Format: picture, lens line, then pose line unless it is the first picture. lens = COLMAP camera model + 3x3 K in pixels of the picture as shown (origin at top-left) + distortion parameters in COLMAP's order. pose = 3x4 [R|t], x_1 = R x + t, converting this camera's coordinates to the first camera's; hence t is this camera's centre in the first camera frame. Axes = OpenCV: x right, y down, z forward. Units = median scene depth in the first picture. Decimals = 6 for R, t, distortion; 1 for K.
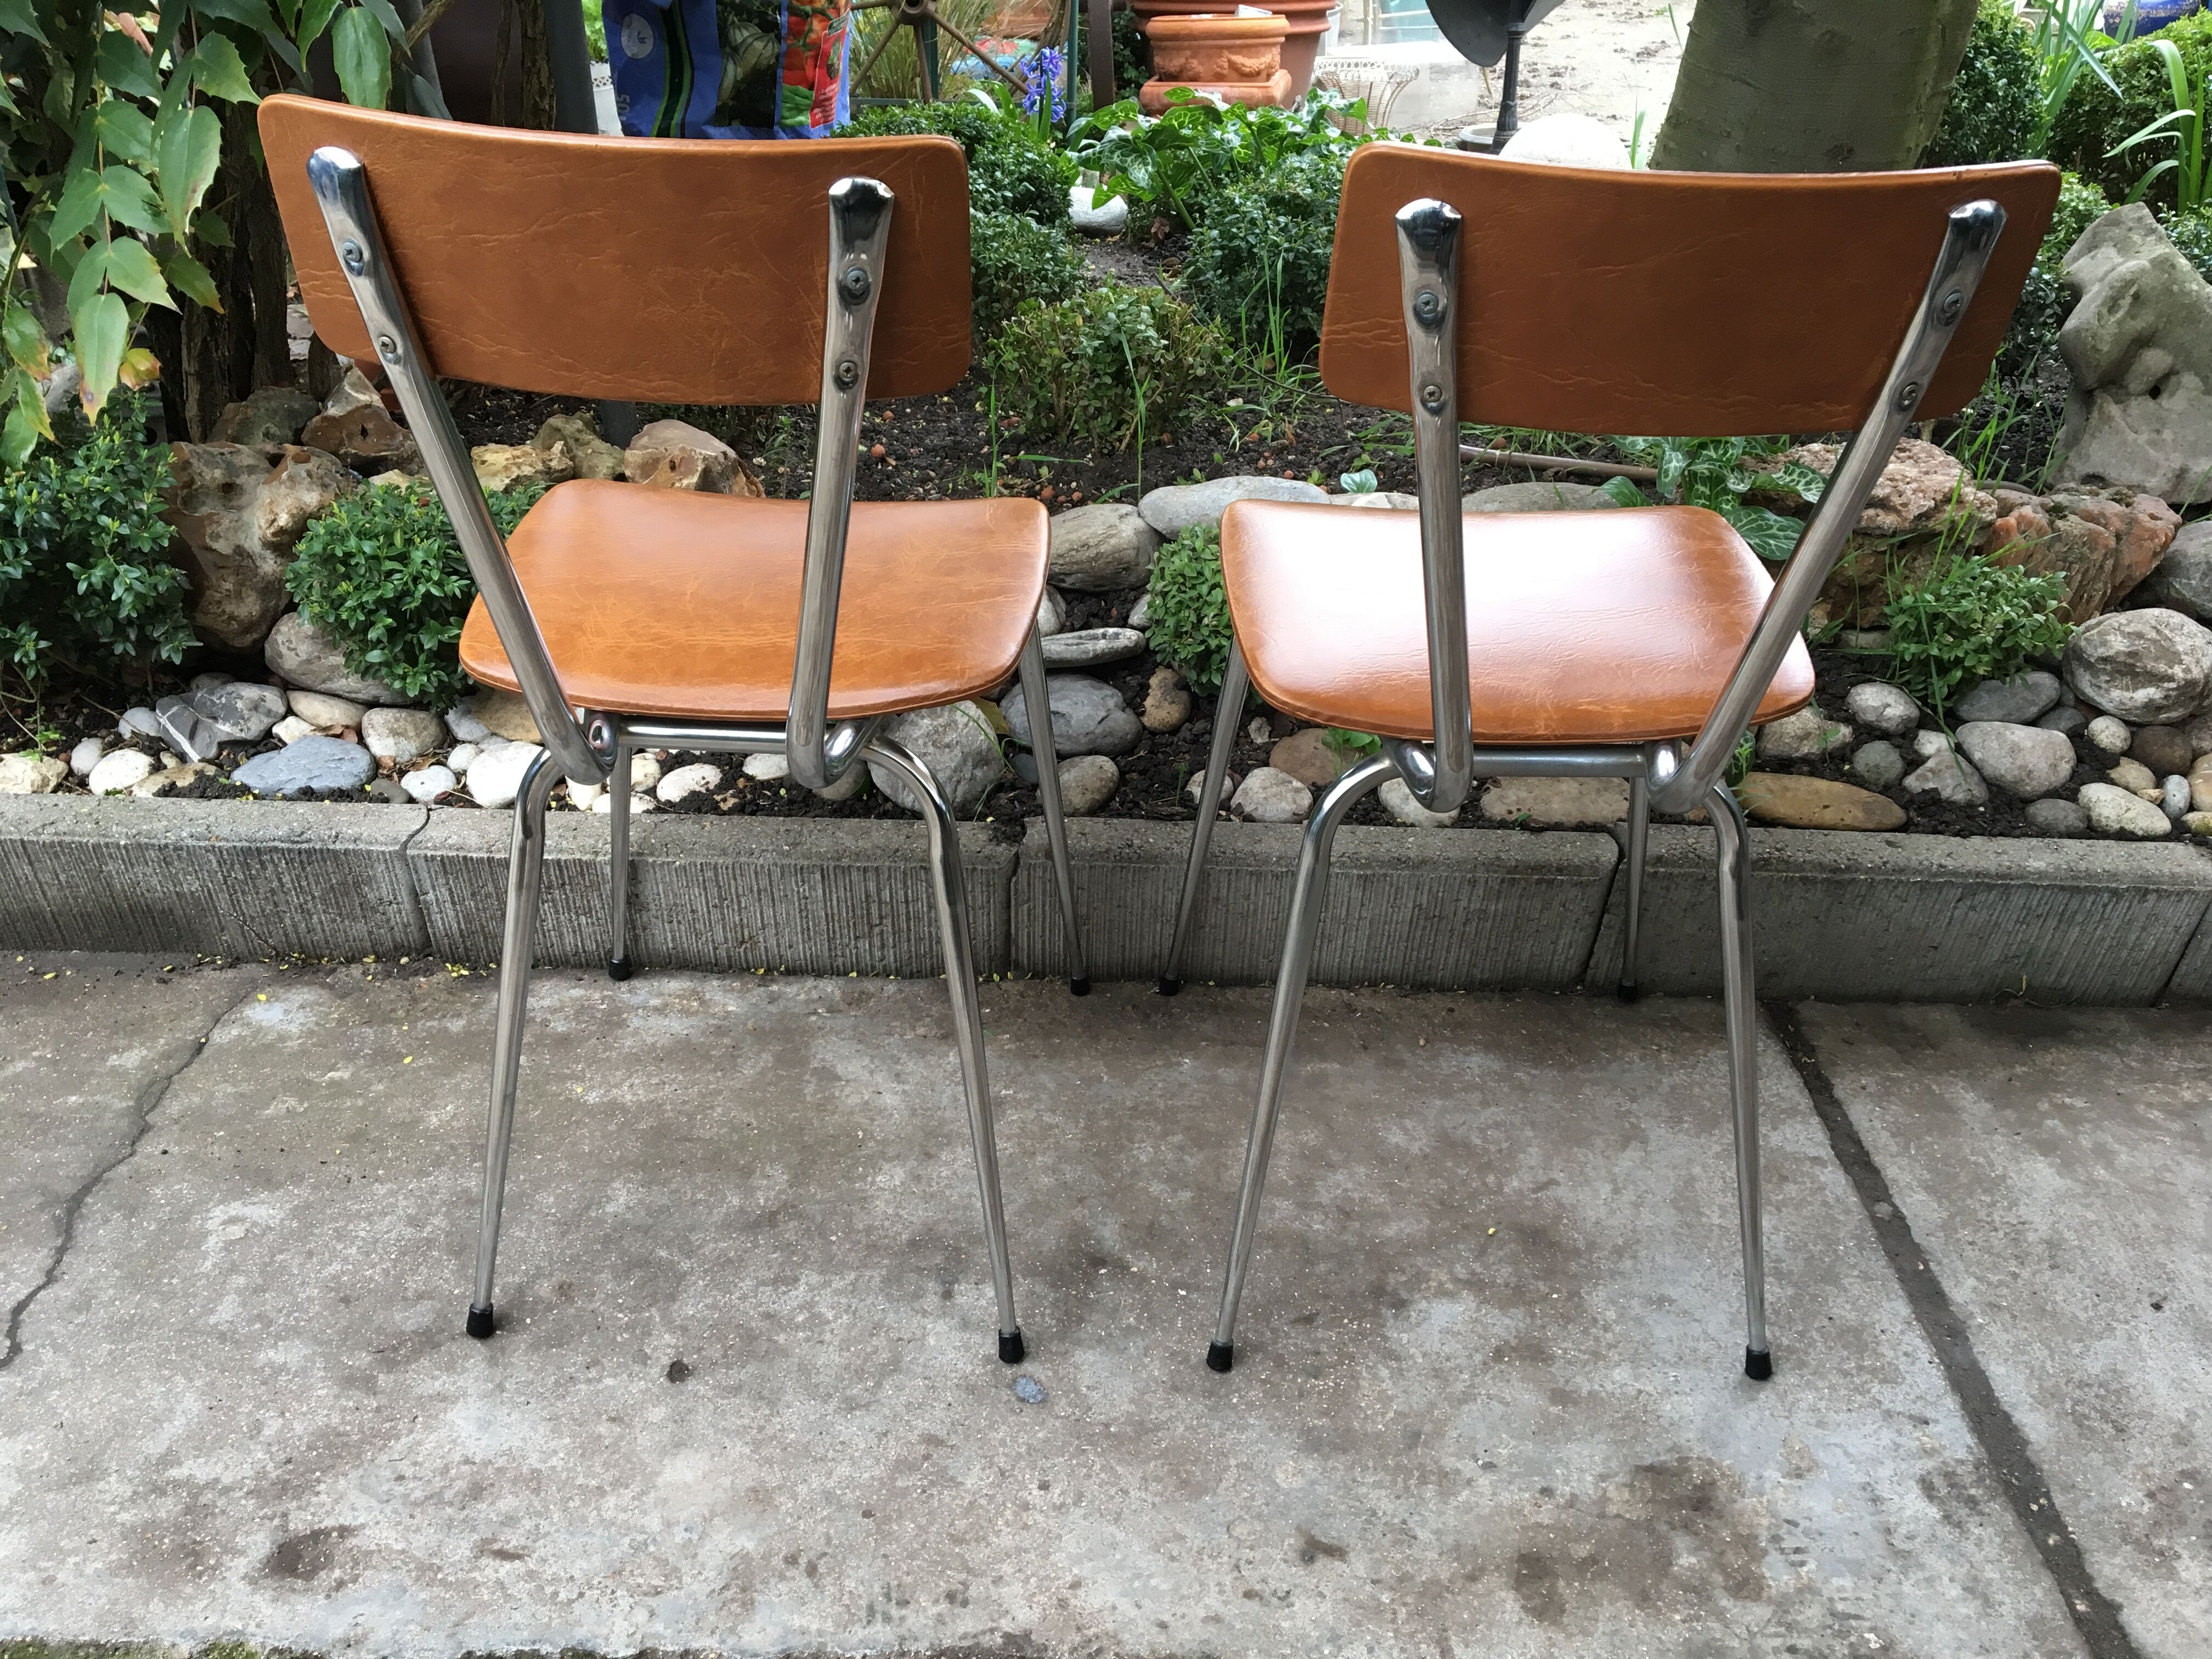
lens RADIAL K [[1847.8, 0, 1109.1], [0, 1847.8, 835.8], [0, 0, 1]] dist [0.077139, -0.110510]
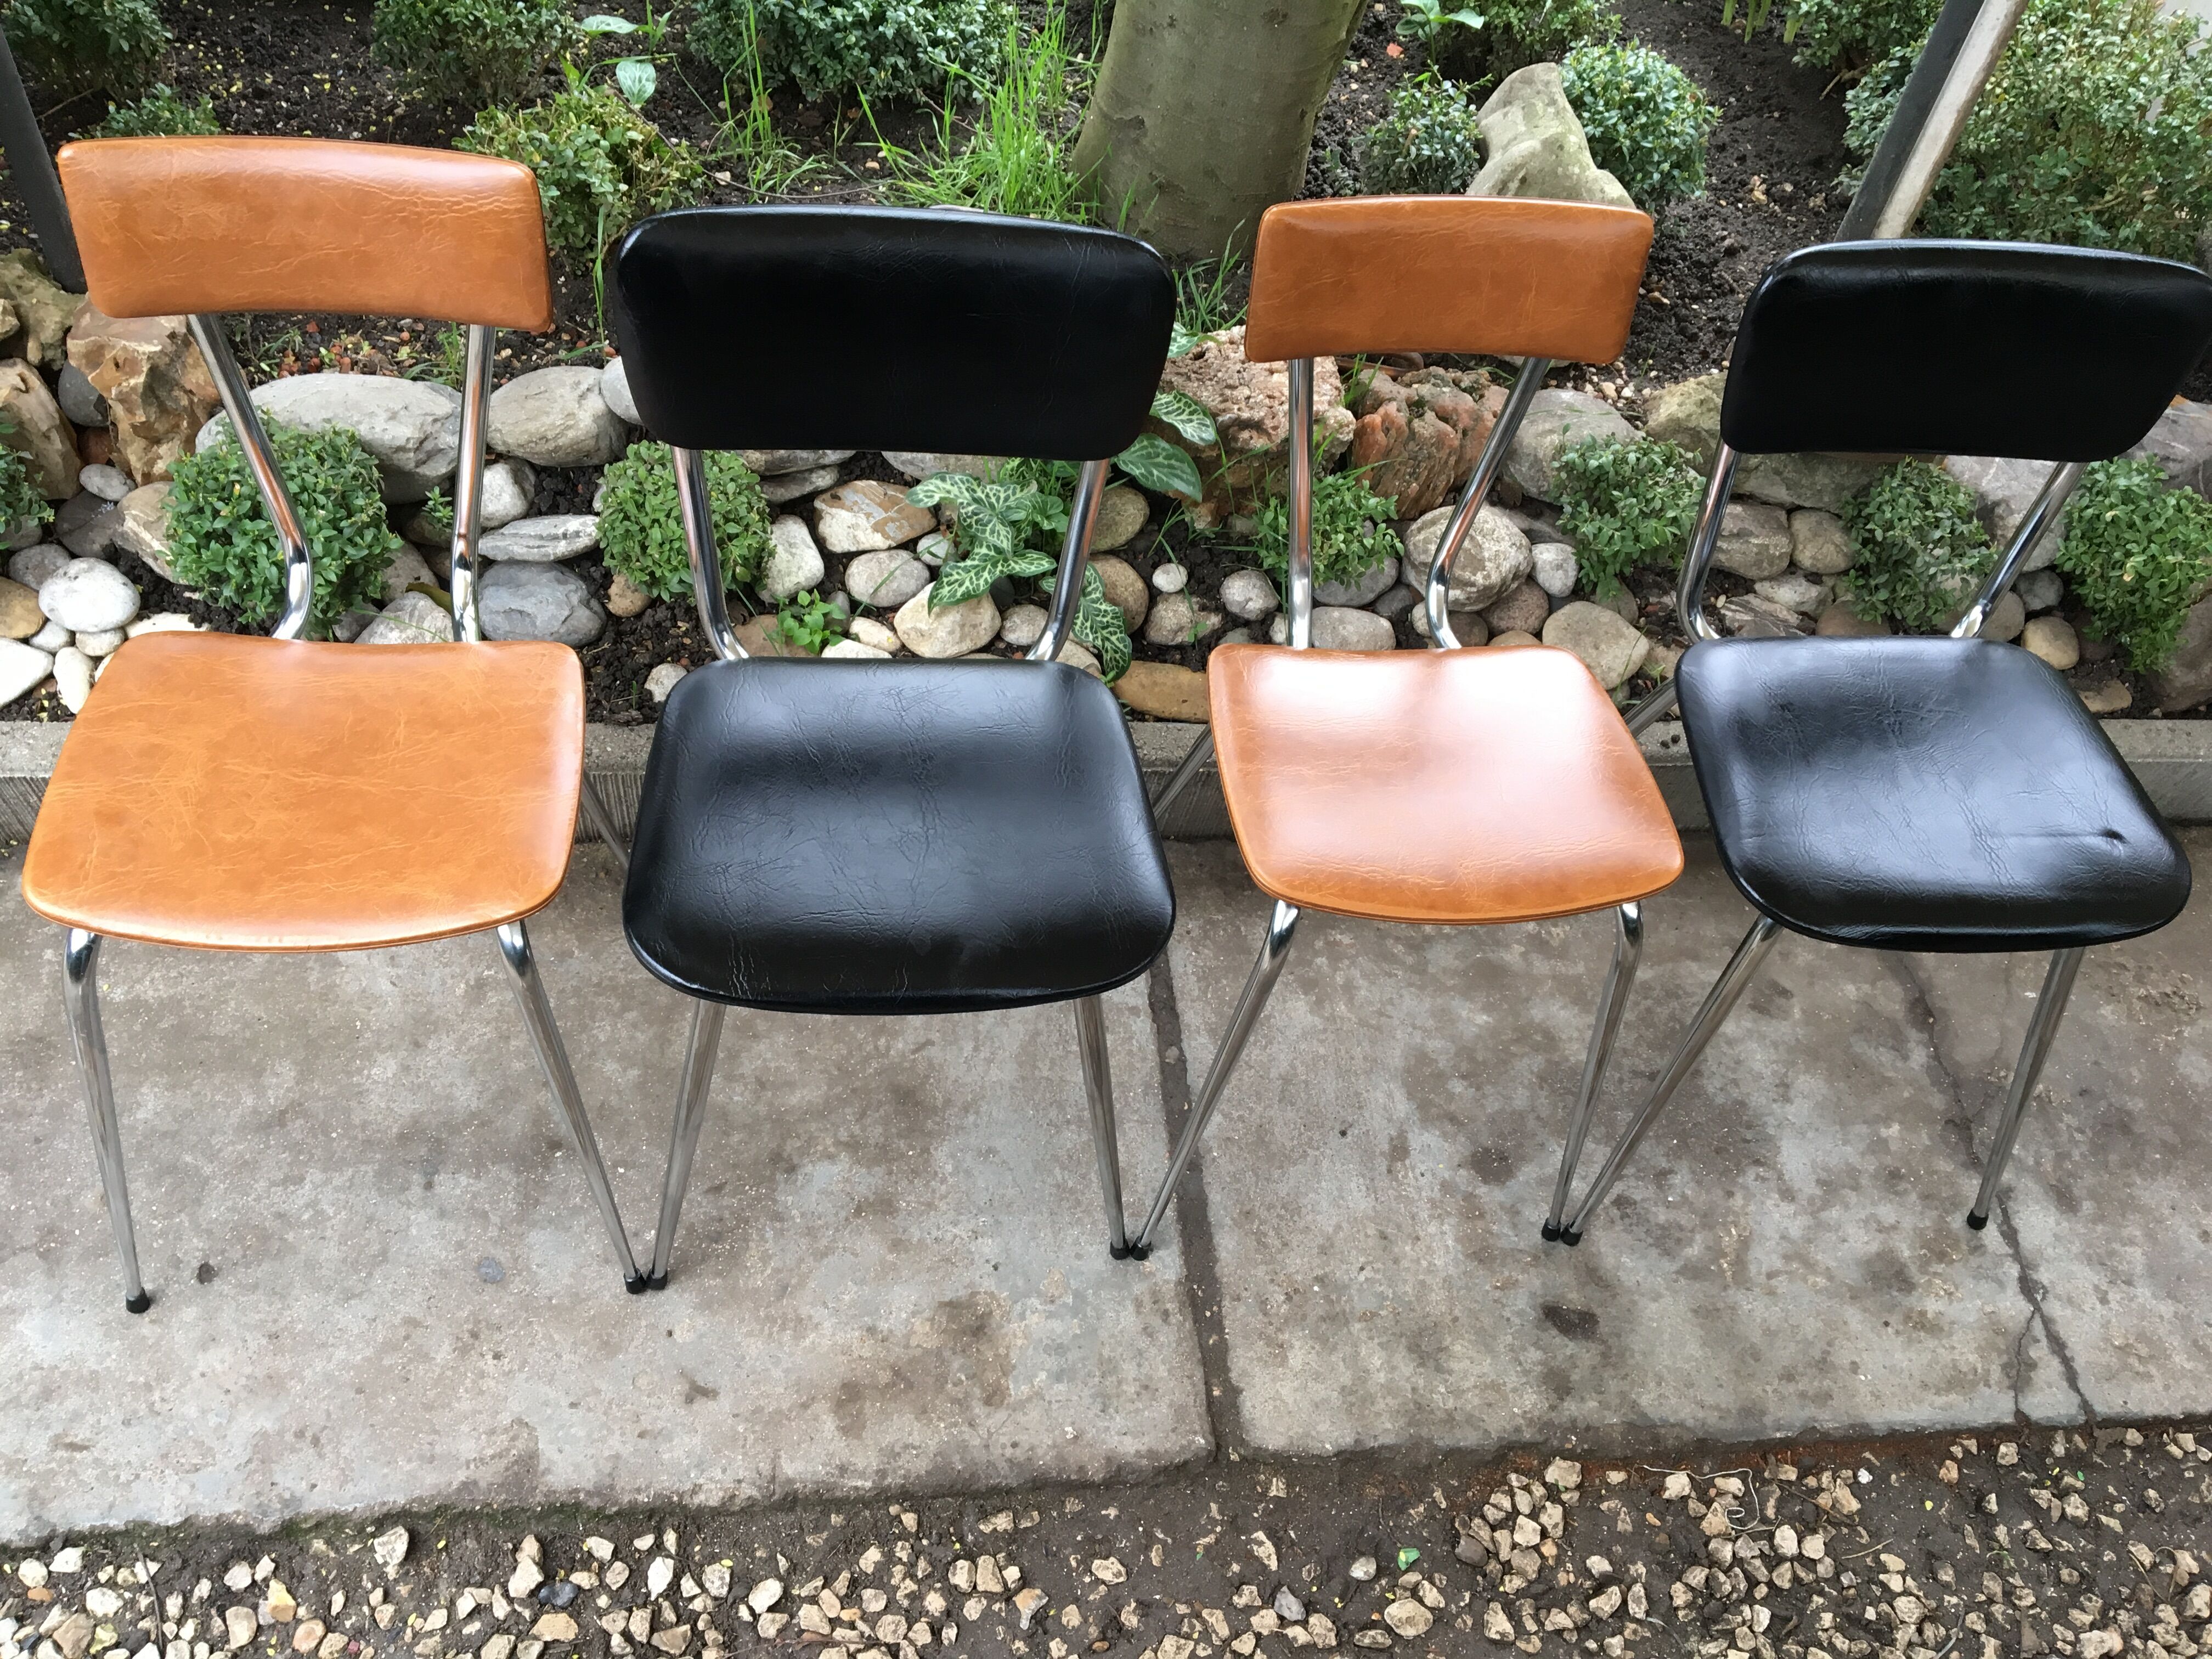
lens RADIAL K [[1847.8, 0, 1111.3], [0, 1847.8, 831.5], [0, 0, 1]] dist [0.077139, -0.110510]
pose [[0.987851, -0.025686, 0.153265, 0.155160], [-0.031790, 0.931990, 0.361088, -0.382342], [-0.152116, -0.361574, 0.919851, -0.137006]]
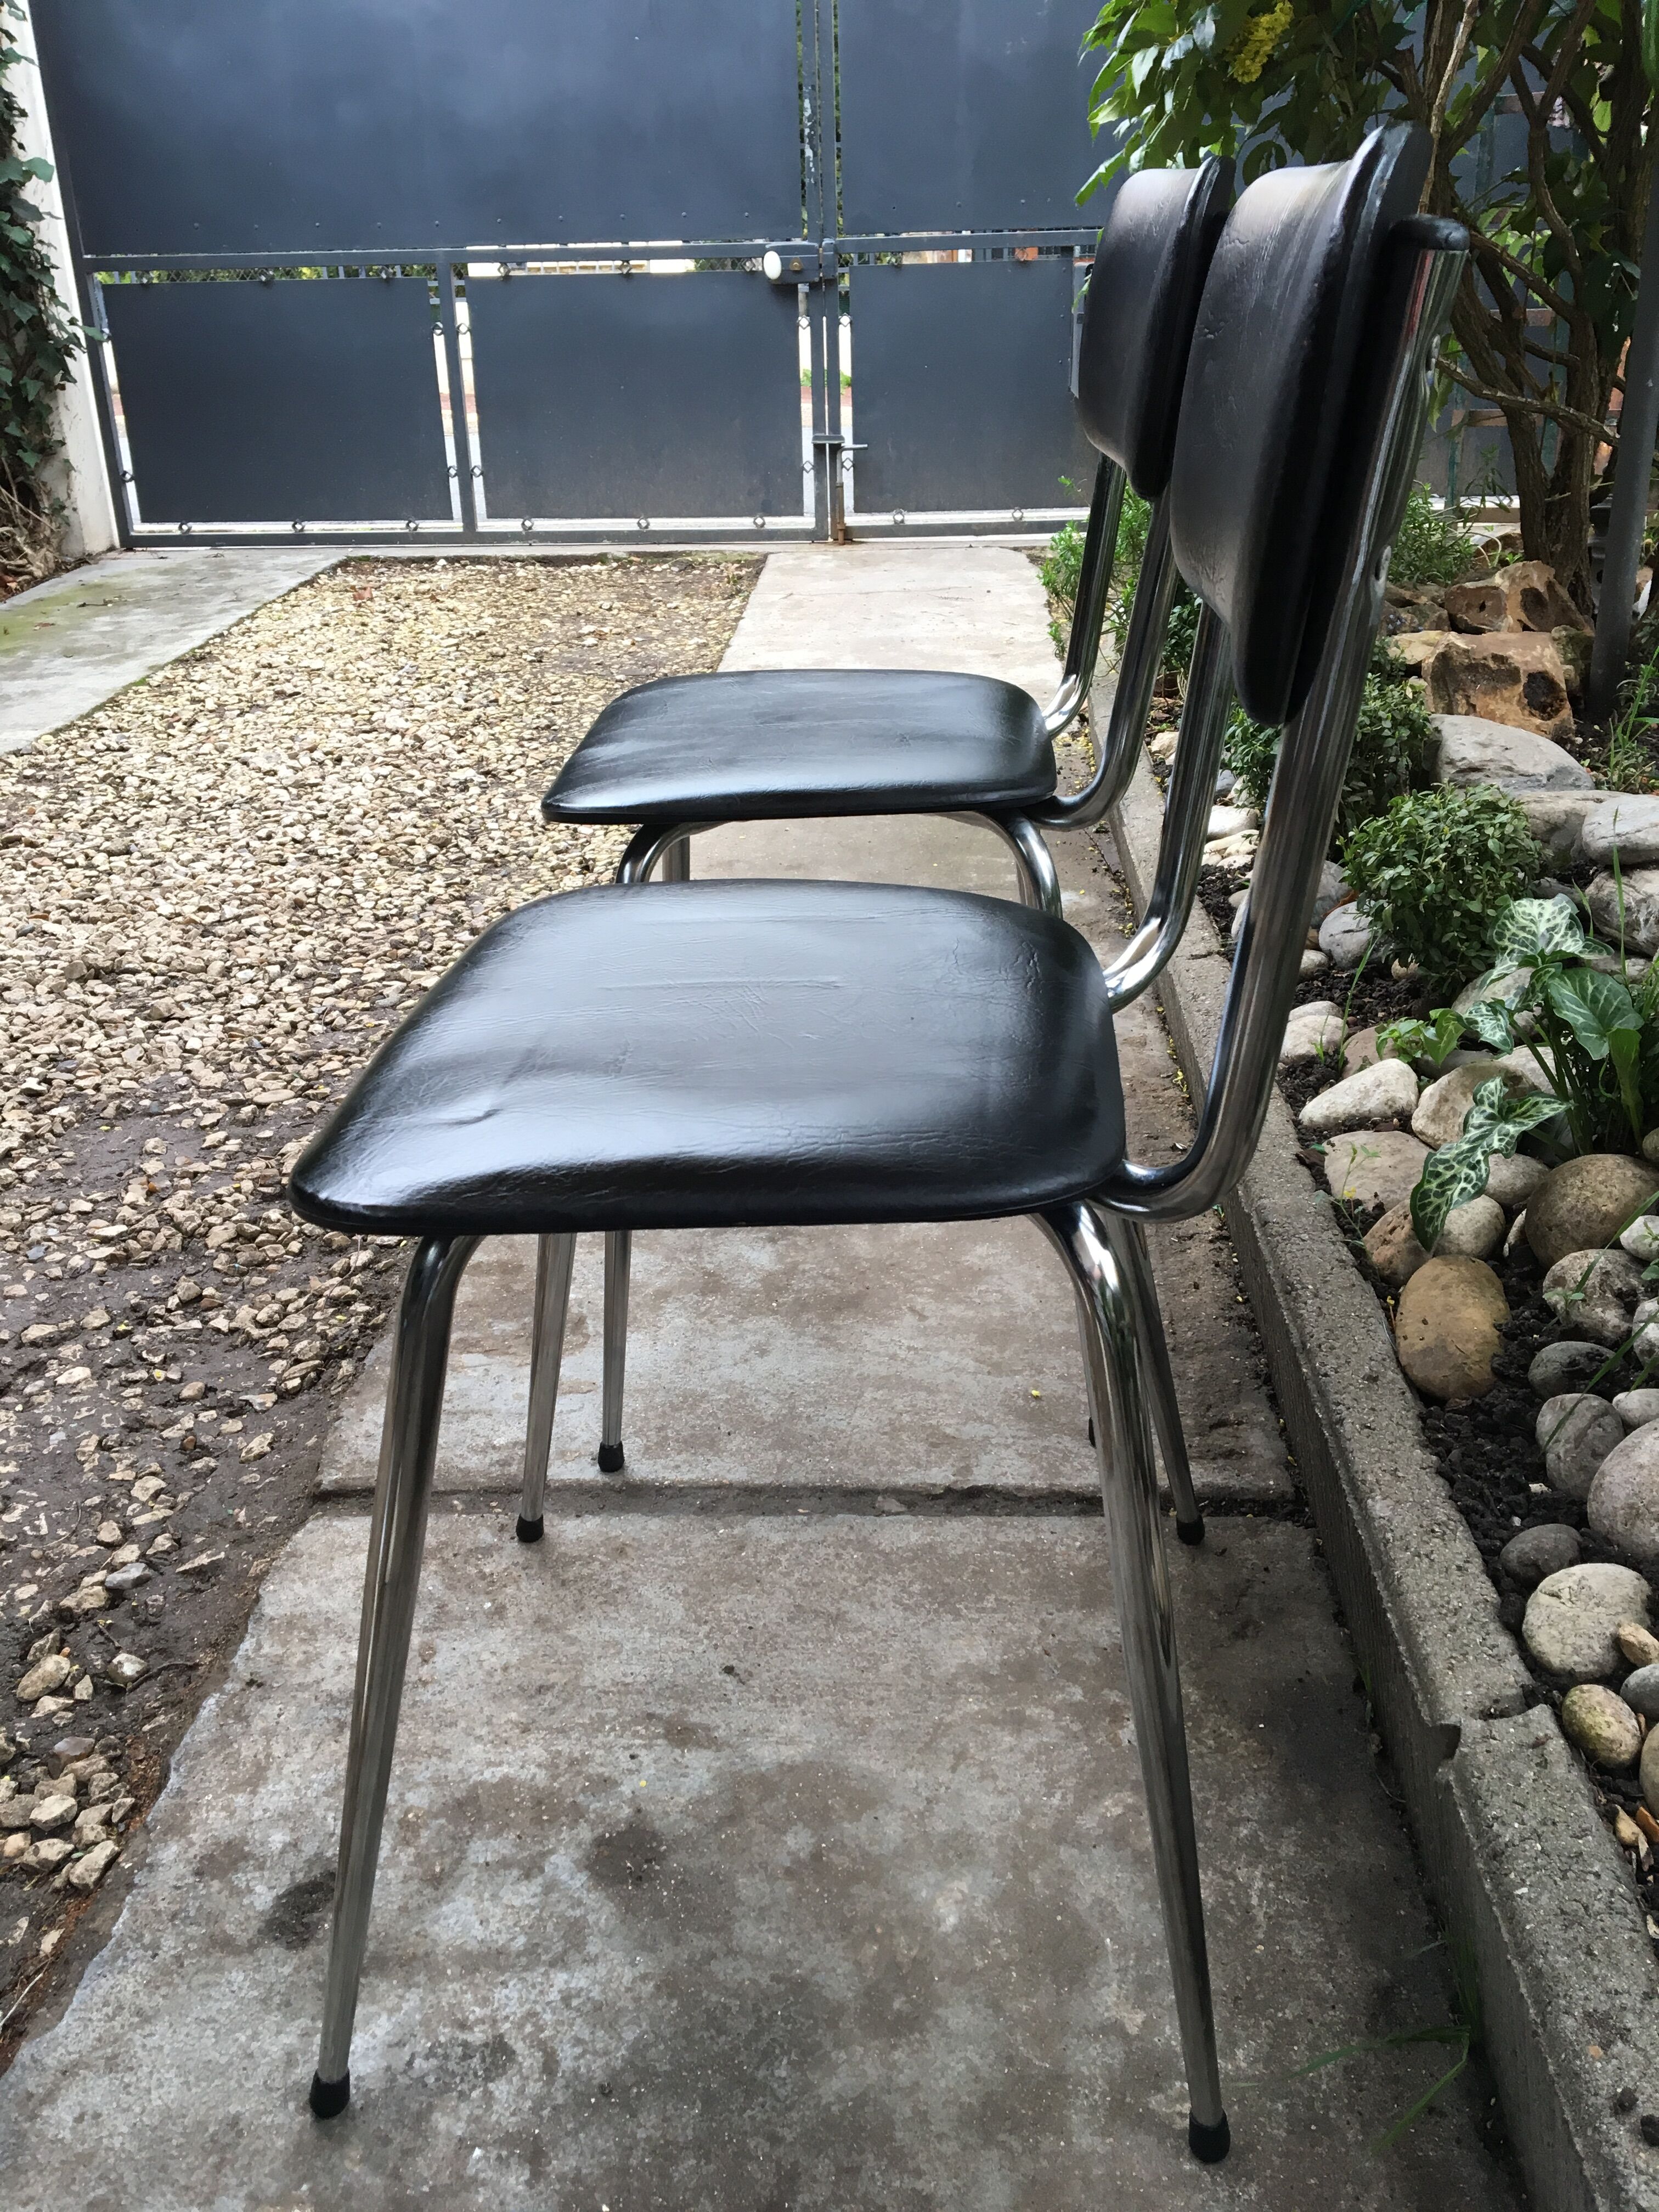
lens RADIAL K [[1847.8, 0, 825.2], [0, 1847.8, 1114.0], [0, 0, 1]] dist [0.077139, -0.110510]
pose [[-0.045269, 0.404180, -0.913559, 1.044524], [-0.462887, 0.801911, 0.377722, -0.249407], [0.885261, 0.439974, 0.150788, 0.677436]]
